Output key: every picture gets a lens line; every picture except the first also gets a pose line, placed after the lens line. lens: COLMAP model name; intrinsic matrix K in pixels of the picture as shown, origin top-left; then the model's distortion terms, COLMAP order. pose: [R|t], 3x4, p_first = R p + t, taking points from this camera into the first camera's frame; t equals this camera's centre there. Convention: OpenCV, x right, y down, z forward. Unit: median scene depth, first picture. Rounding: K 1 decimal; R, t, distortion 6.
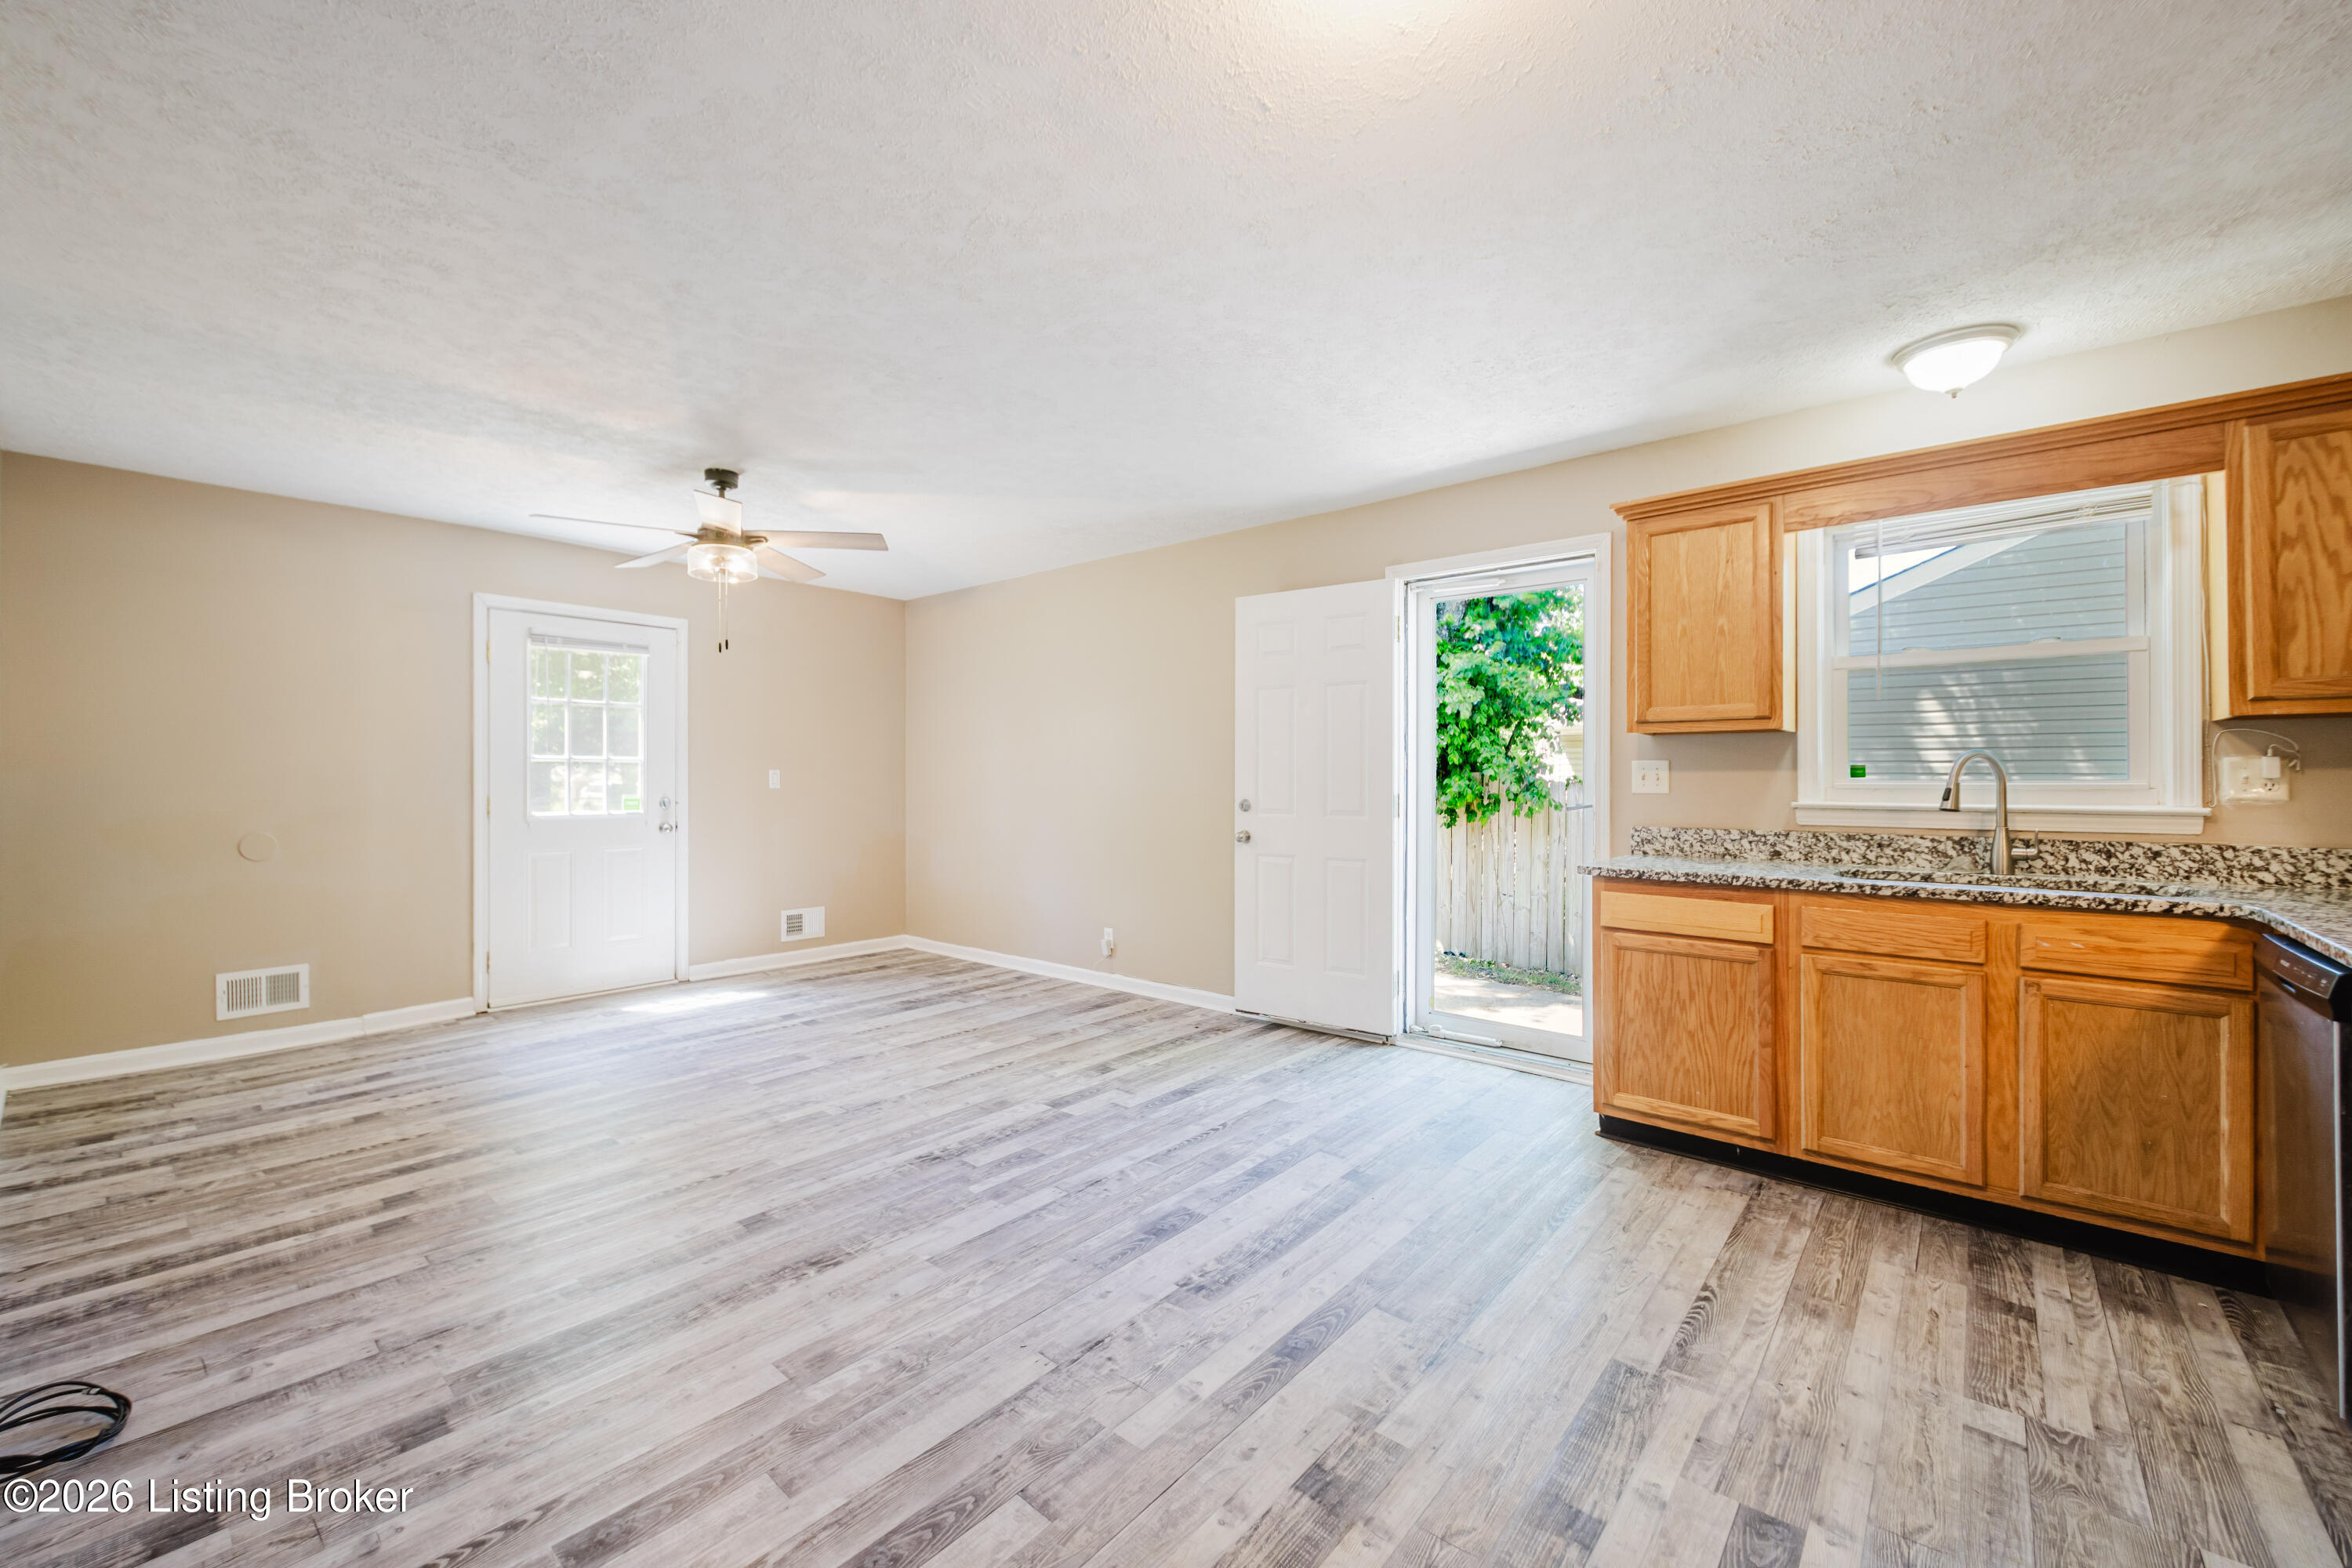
lens RADIAL K [[947.0, 0, 1149.9], [0, 947.0, 772.7], [0, 0, 1]] dist [0.014441, -0.007610]
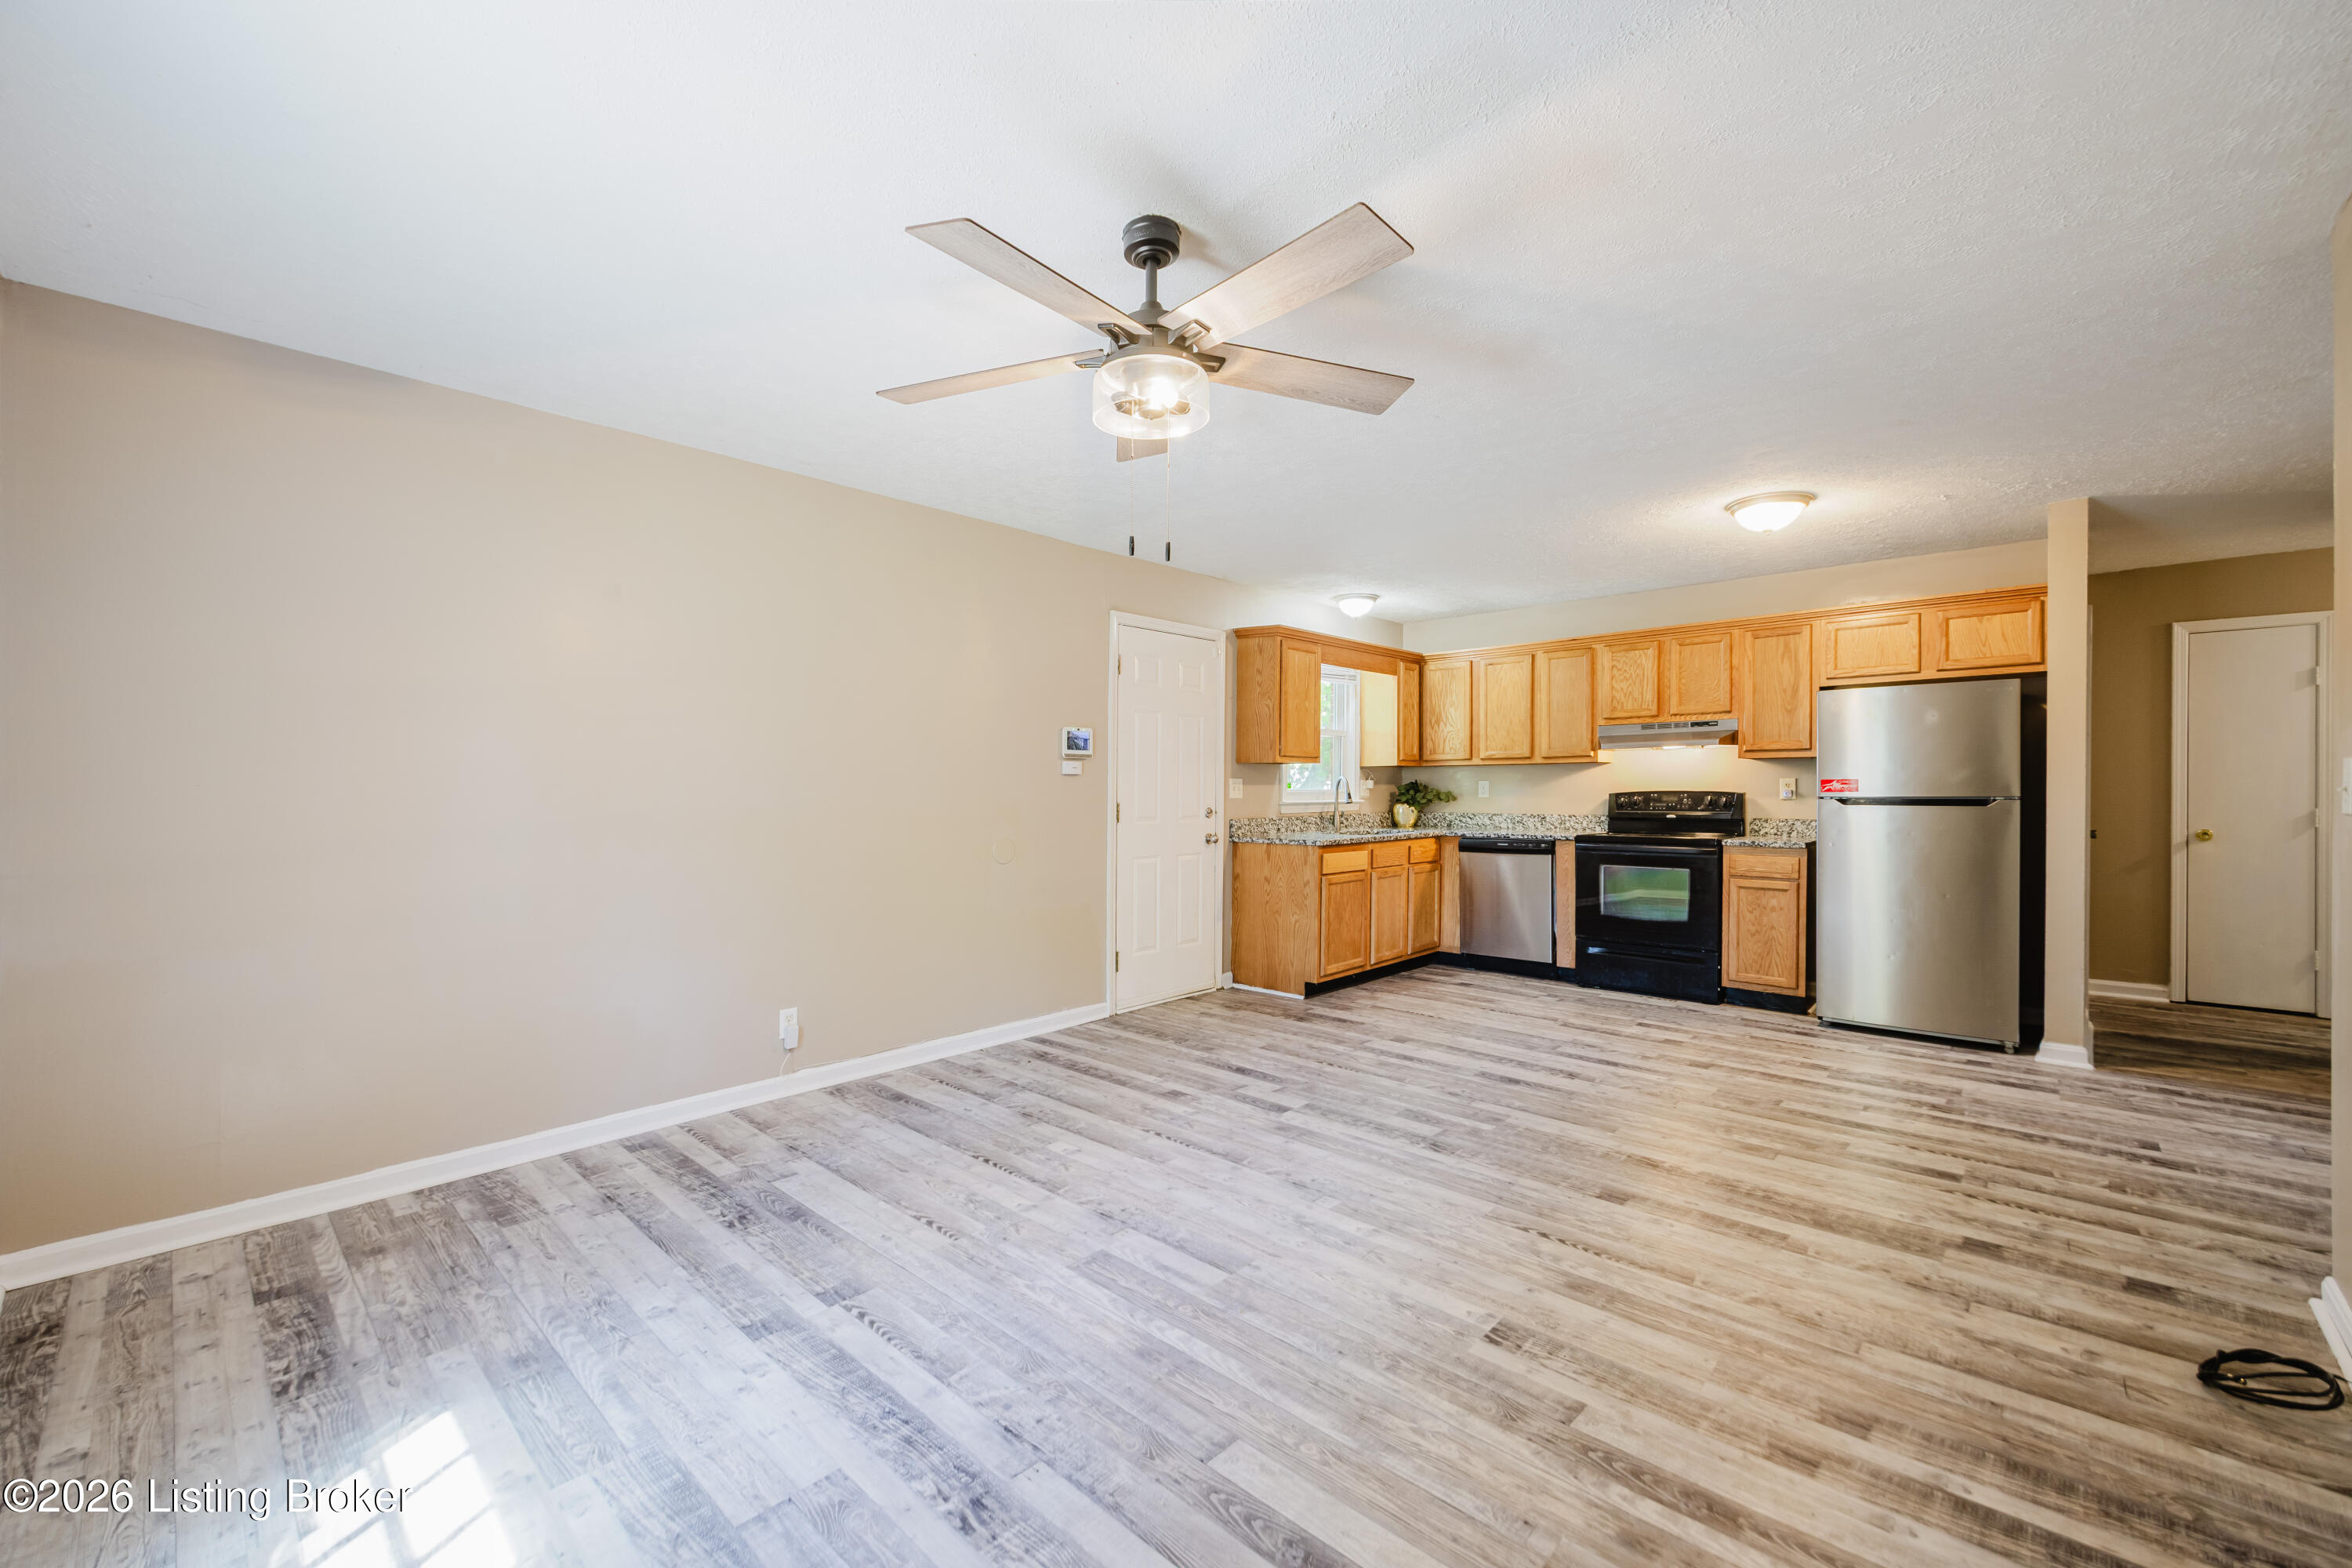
lens RADIAL K [[943.4, 0, 1159.8], [0, 943.4, 790.4], [0, 0, 1]] dist [0.015032, -0.008462]
pose [[0.036296, -0.002702, 0.999337, -1.515959], [-0.001865, 0.999994, 0.002772, 0.005346], [-0.999339, -0.001964, 0.036290, 1.483257]]
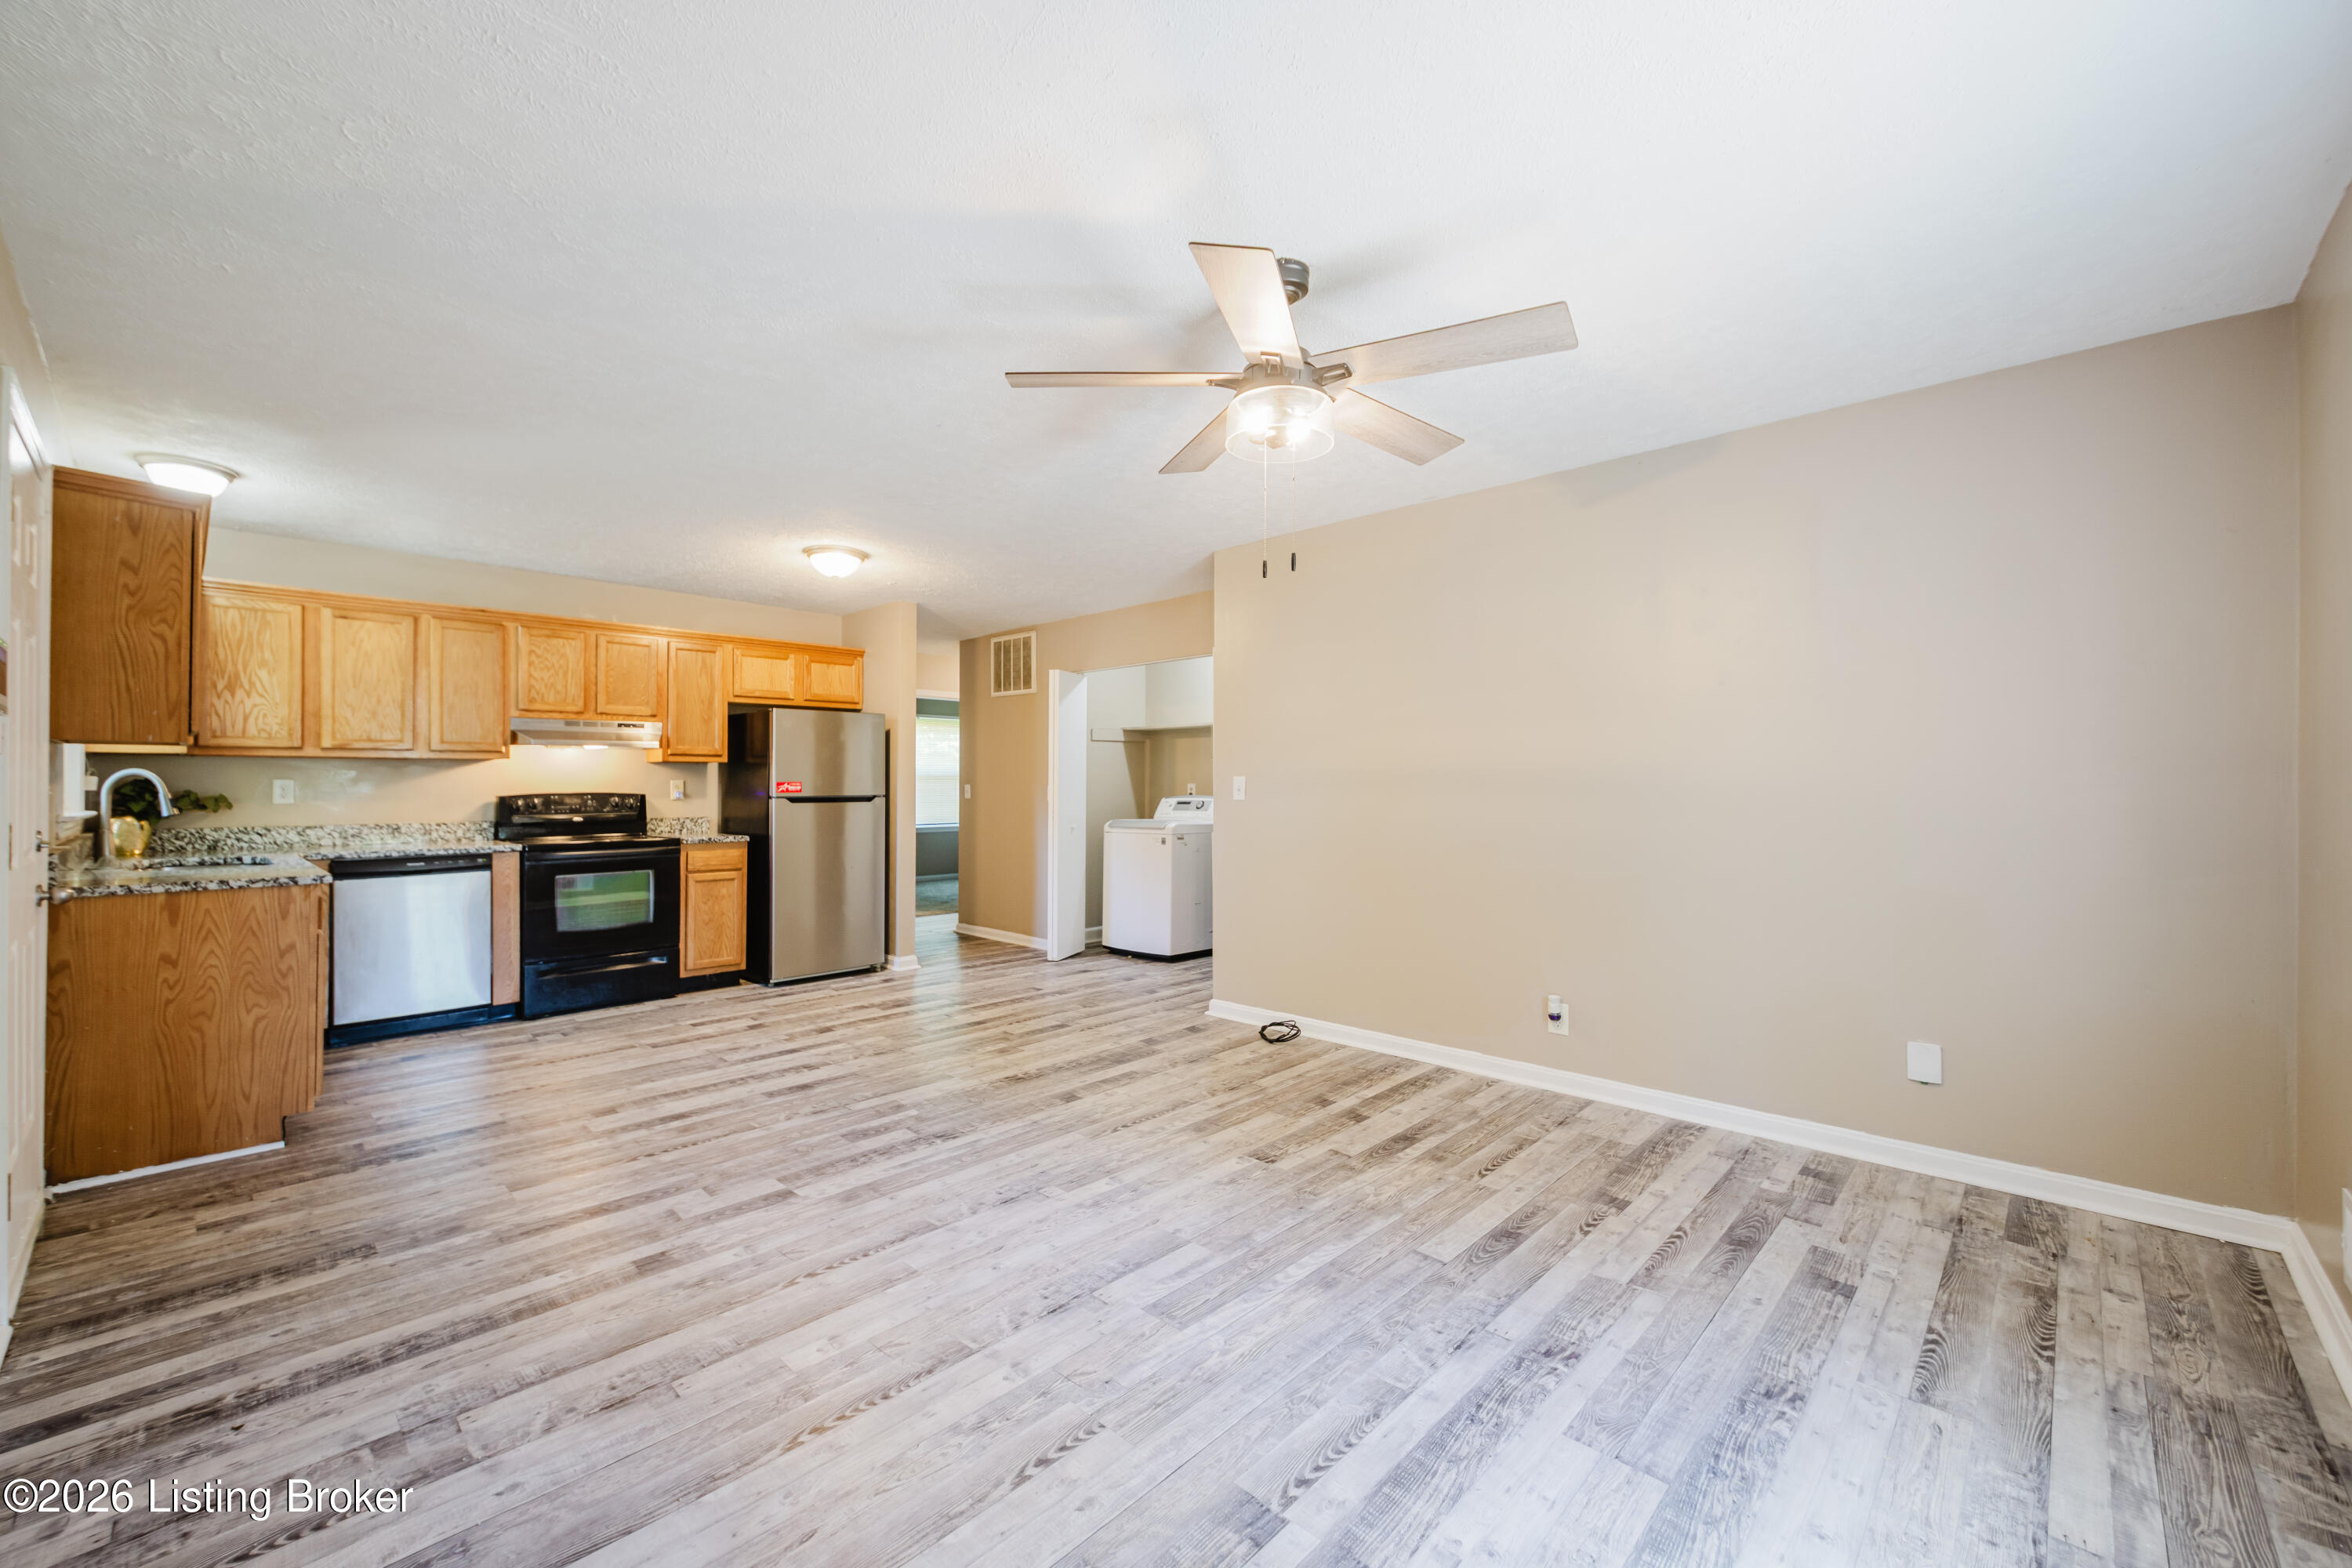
lens RADIAL K [[940.6, 0, 1157.5], [0, 940.6, 792.9], [0, 0, 1]] dist [0.002208, 0.000158]
pose [[-0.998870, 0.000684, 0.047517, -0.615659], [0.000758, 0.999999, 0.001526, 0.009376], [-0.047516, 0.001561, -0.998869, 2.416628]]
